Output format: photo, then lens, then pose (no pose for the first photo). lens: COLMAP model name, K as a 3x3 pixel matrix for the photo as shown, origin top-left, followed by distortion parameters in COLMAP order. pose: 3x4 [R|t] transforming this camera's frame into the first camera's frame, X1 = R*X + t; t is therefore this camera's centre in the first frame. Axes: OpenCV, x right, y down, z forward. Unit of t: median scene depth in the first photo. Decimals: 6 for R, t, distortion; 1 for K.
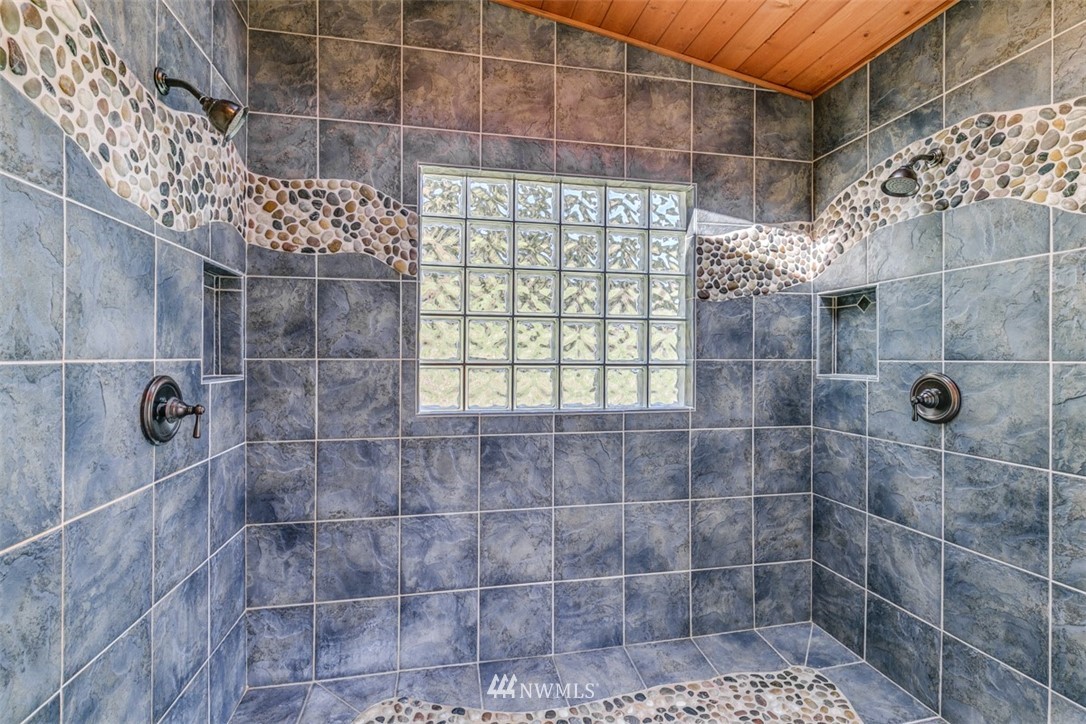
lens RADIAL K [[493.2, 0, 548.9], [0, 493.2, 356.3], [0, 0, 1]] dist [0.003808, -0.000254]
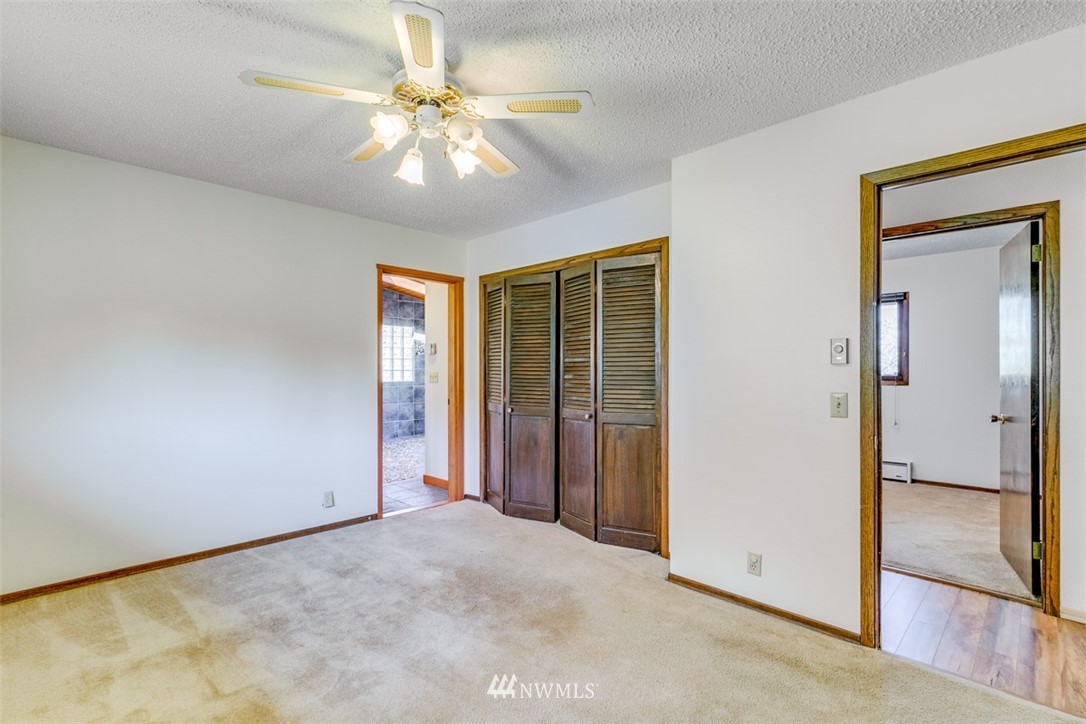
lens RADIAL K [[493.2, 0, 542.0], [0, 493.2, 368.3], [0, 0, 1]] dist [0.003808, -0.000254]
pose [[0.830501, -0.001936, 0.557014, -1.276768], [0.002180, 0.999998, 0.000224, 0.002033], [-0.557013, 0.001028, 0.830503, -3.449922]]
